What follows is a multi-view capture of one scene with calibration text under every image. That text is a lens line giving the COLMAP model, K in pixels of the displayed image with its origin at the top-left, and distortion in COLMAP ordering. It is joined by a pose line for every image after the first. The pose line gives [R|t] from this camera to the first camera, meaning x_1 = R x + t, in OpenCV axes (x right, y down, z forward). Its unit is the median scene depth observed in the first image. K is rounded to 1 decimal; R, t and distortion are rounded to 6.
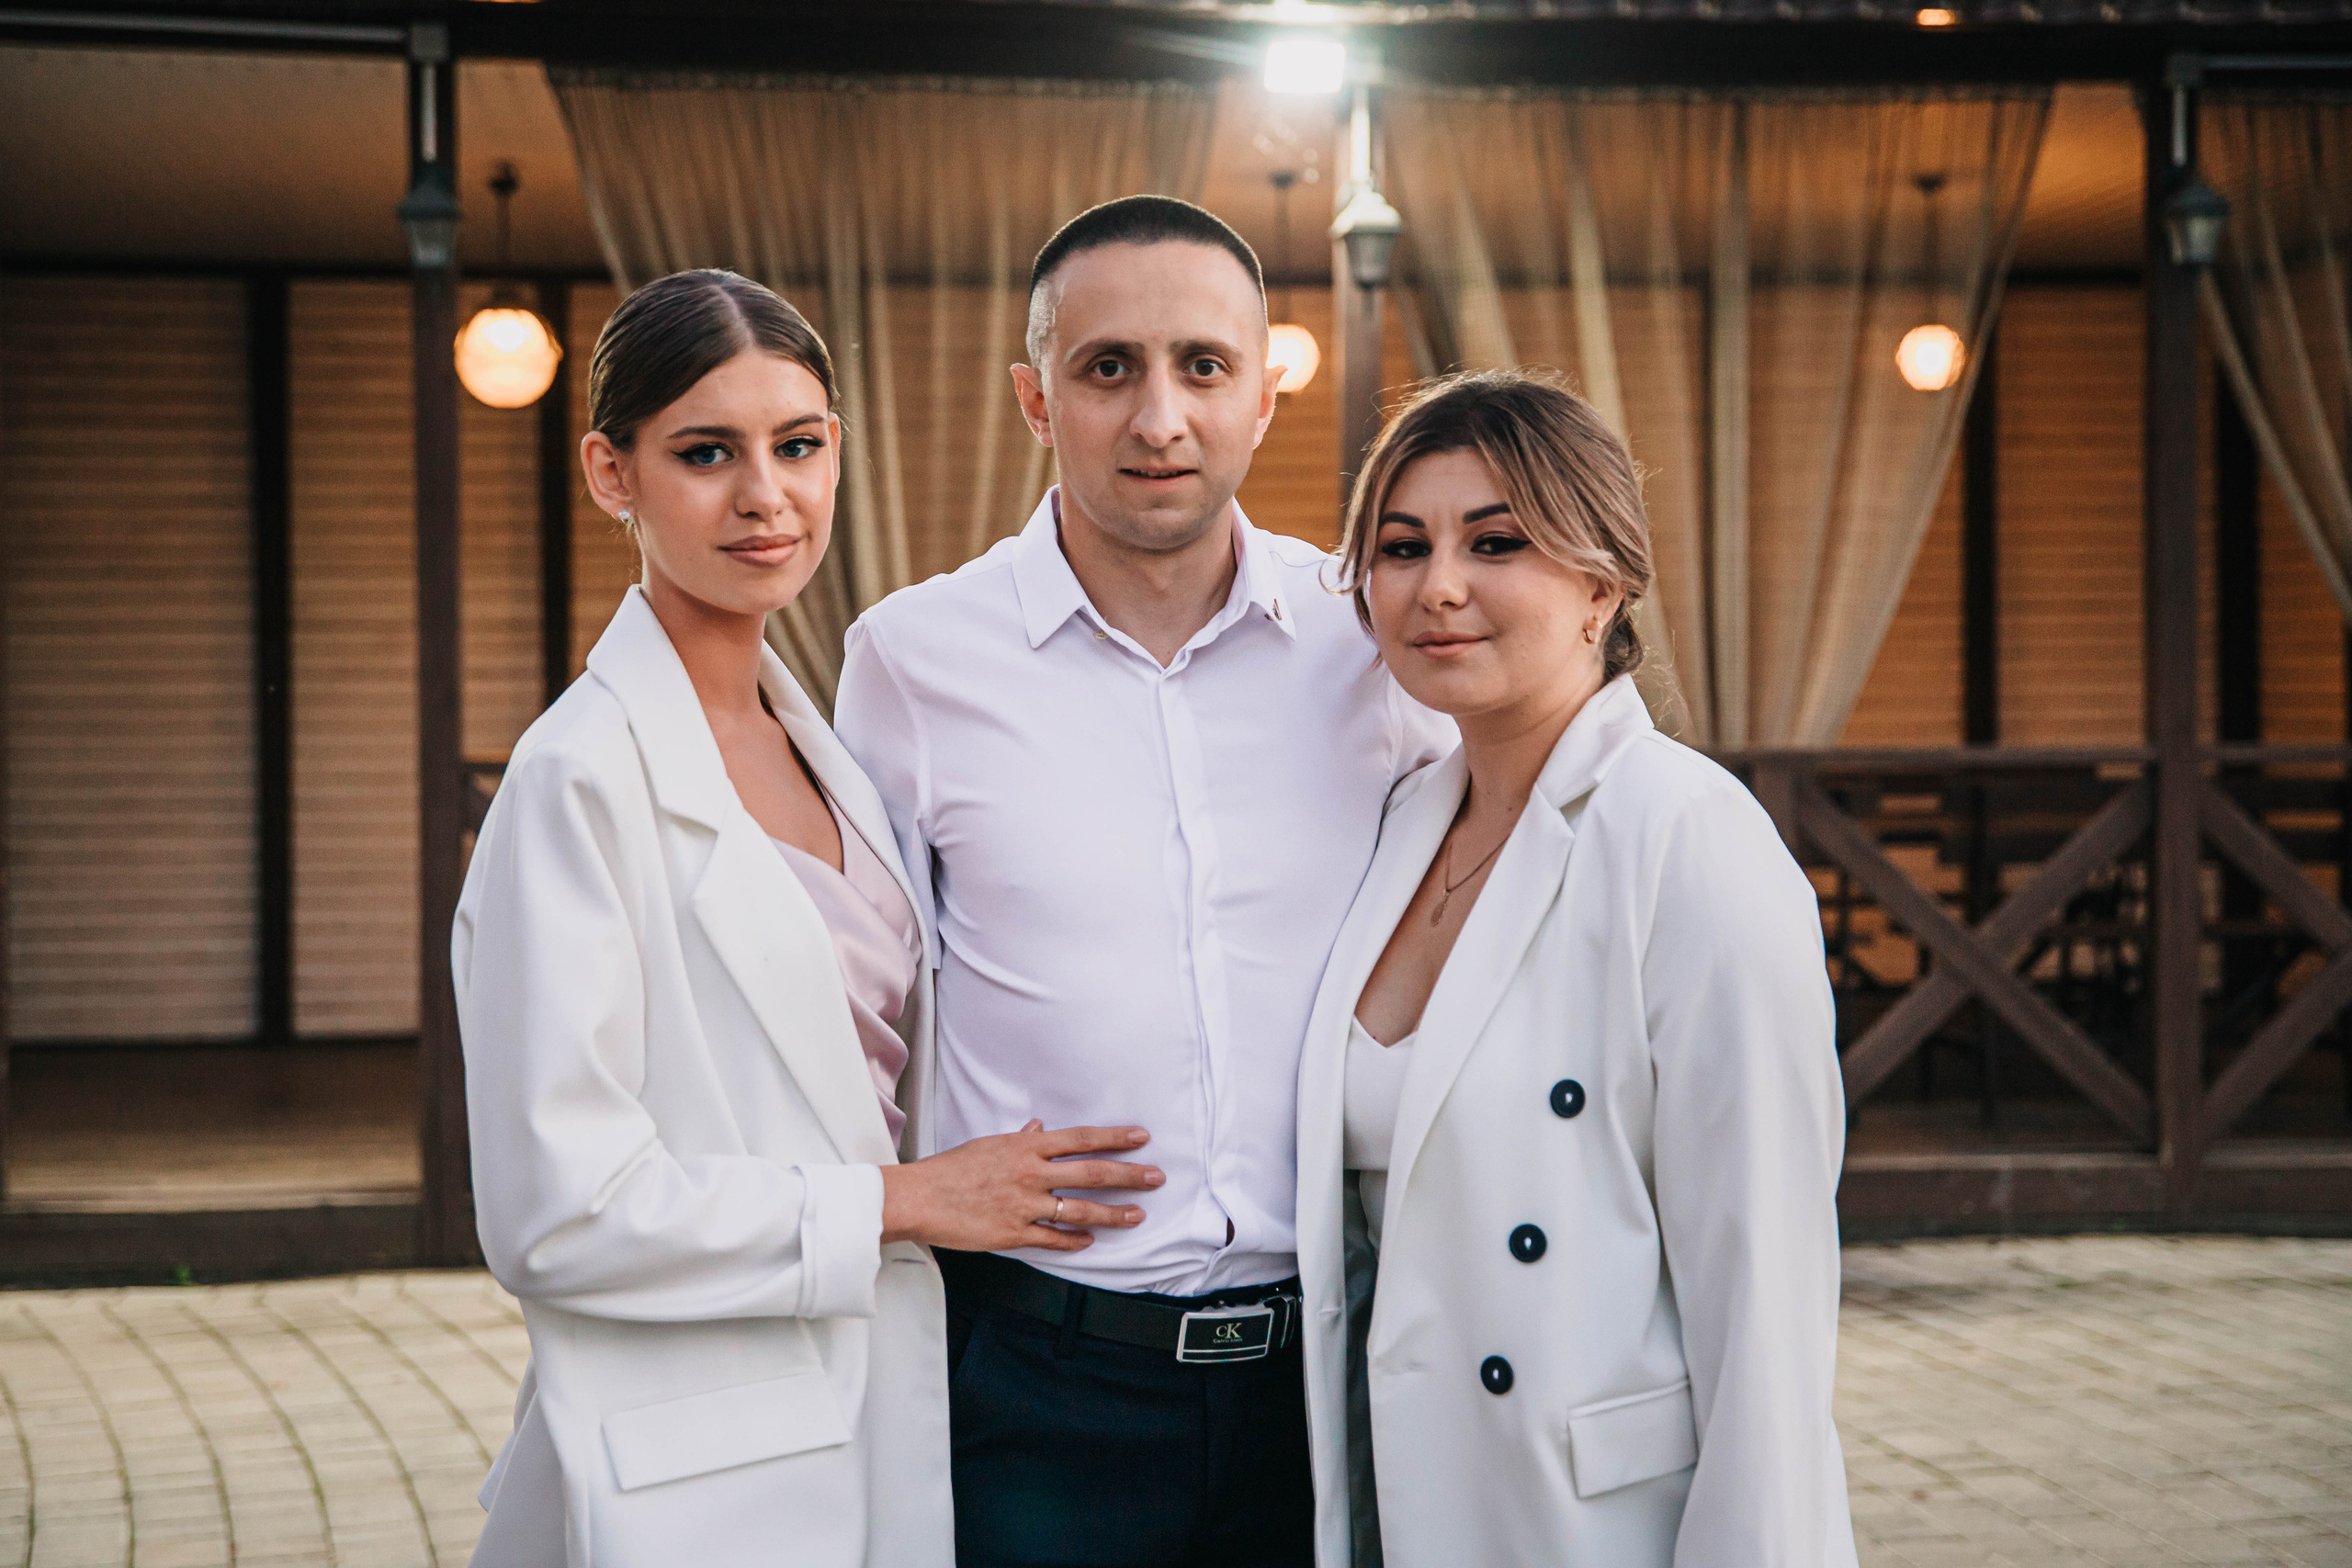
lens RADIAL K [[3449.5, 0, 1176.0], [0, 3449.5, 784.0], [0, 0, 1]] dist [-0.000008, 0.021584]
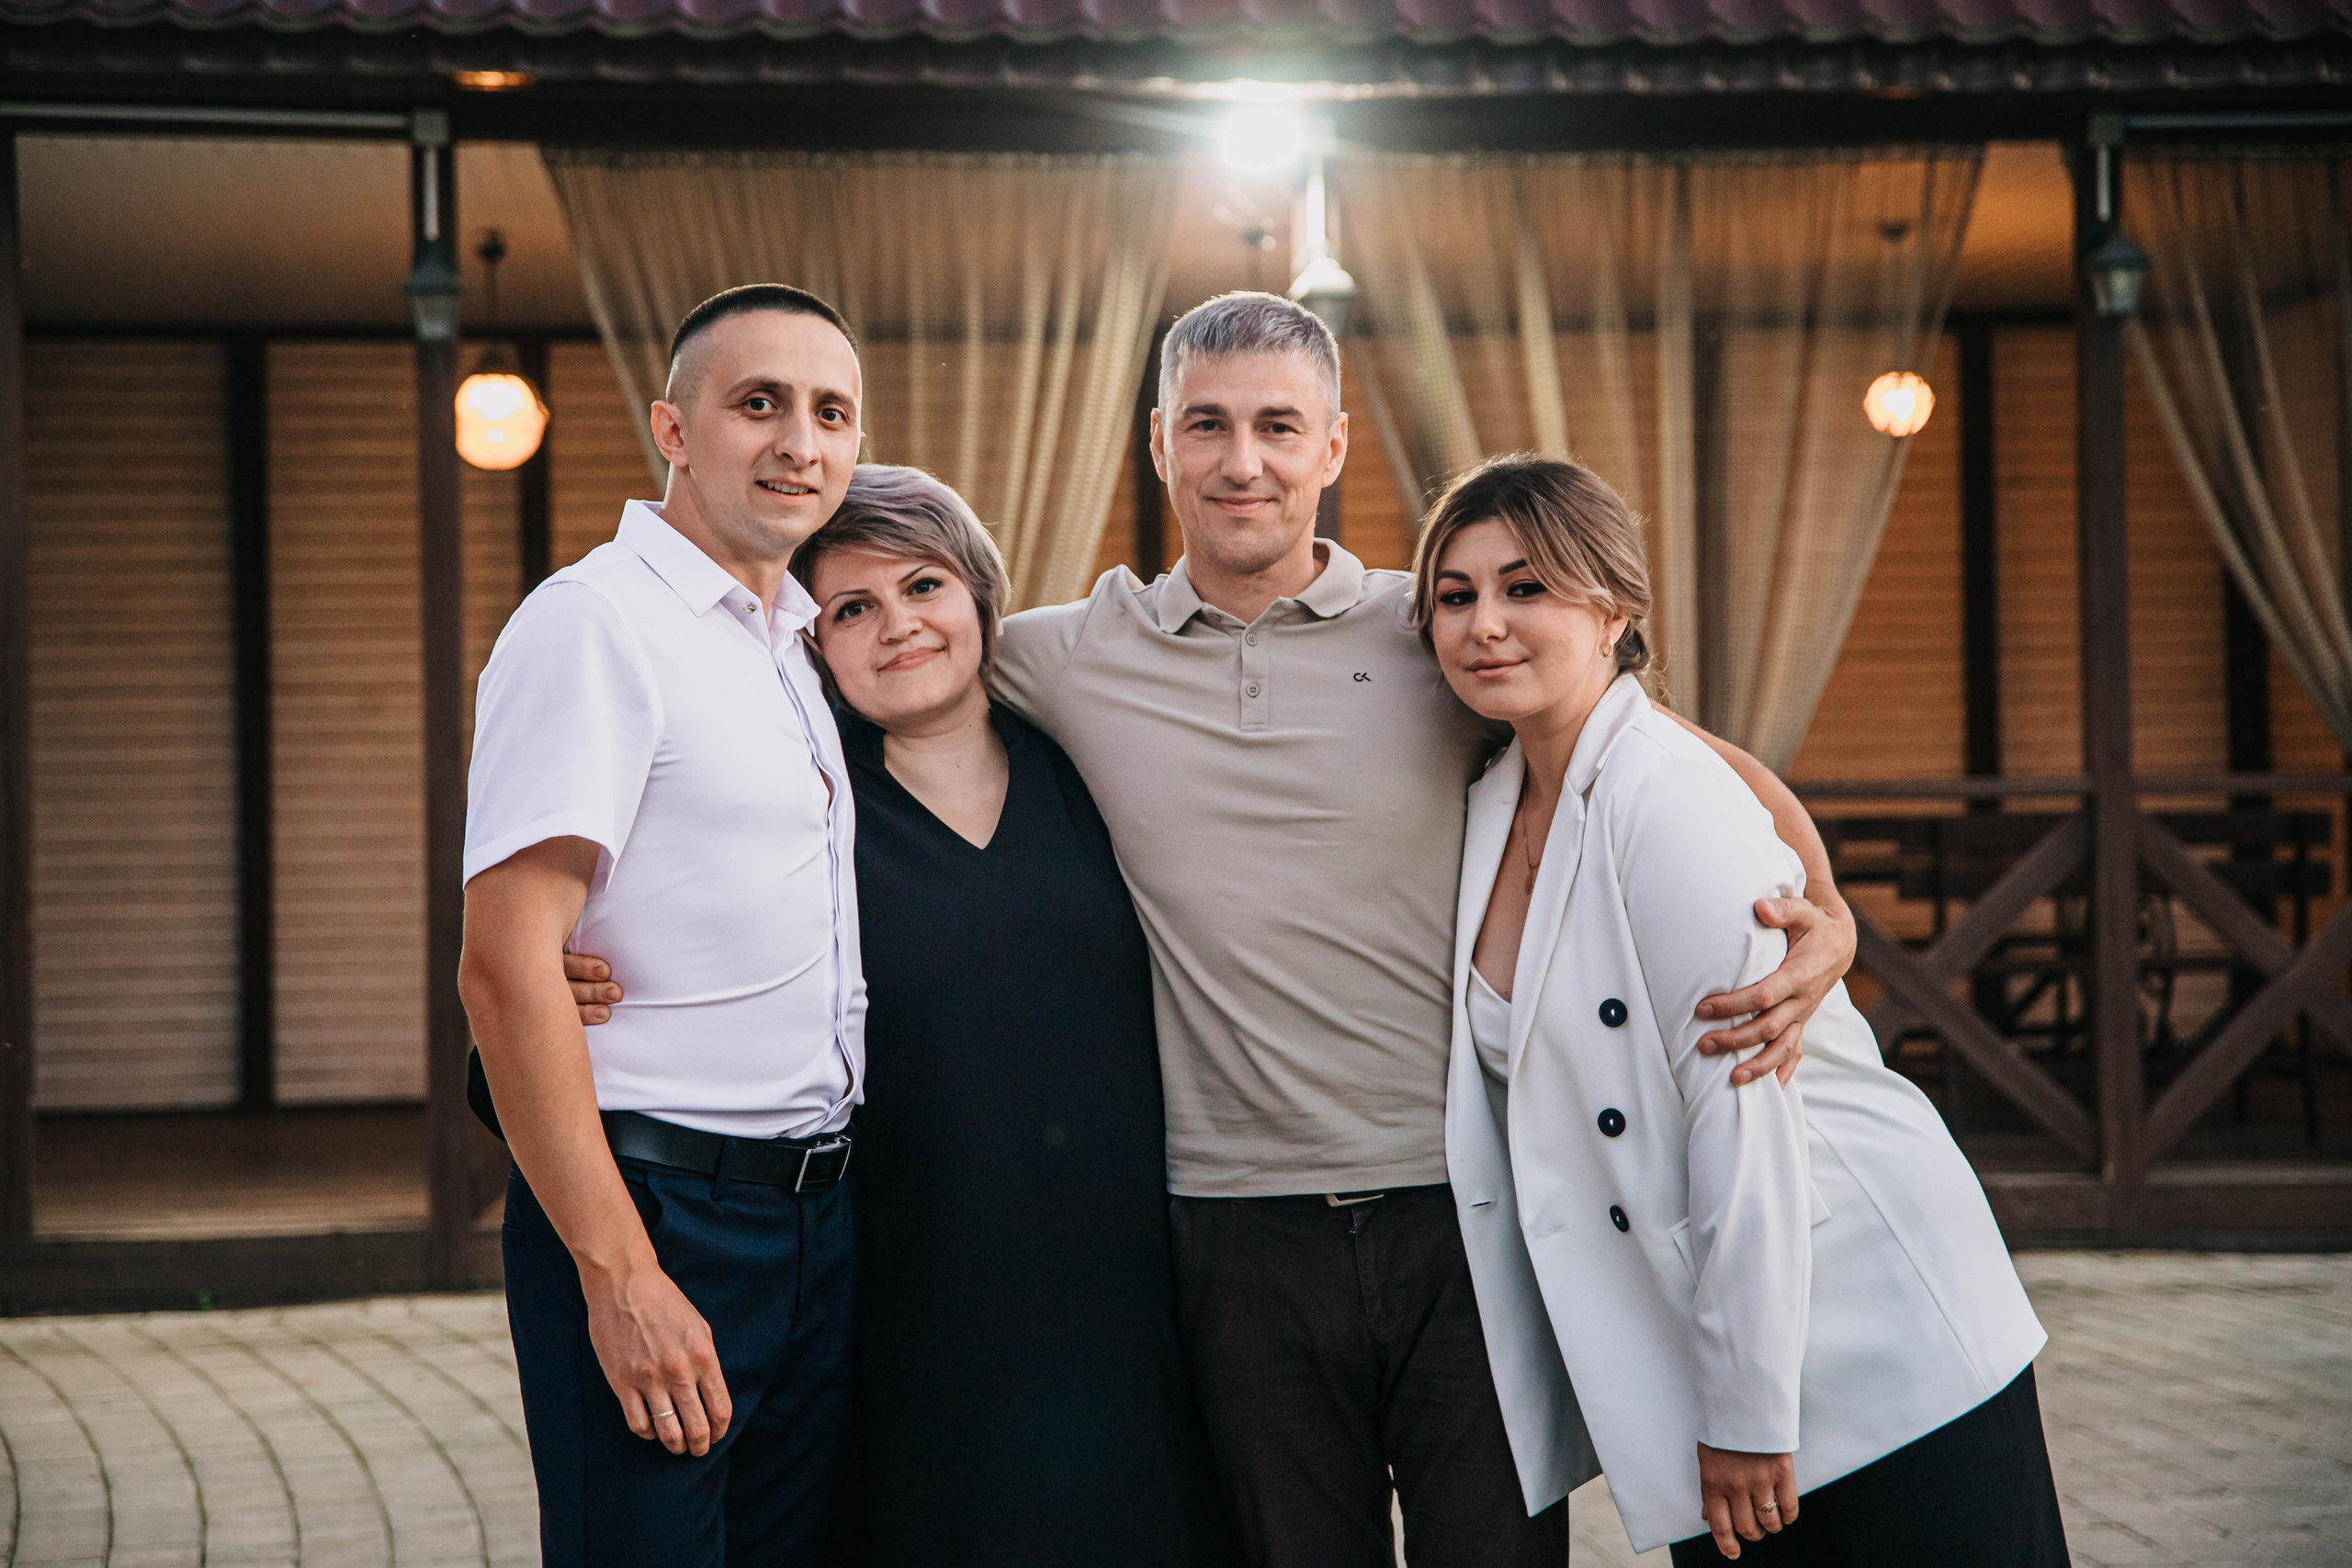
lens RADIAL K [[4214.1, 0, 1176.0], [0, 4214.1, 784.0], [0, 0, 1]] dist [0.017385, -0.033999]
pose [[0.999856, -0.010916, -0.012979, 0.025085], [0.010552, 0.999559, -0.027773, 0.023089], [0.013276, 0.027632, 0.999530, -0.270411]]
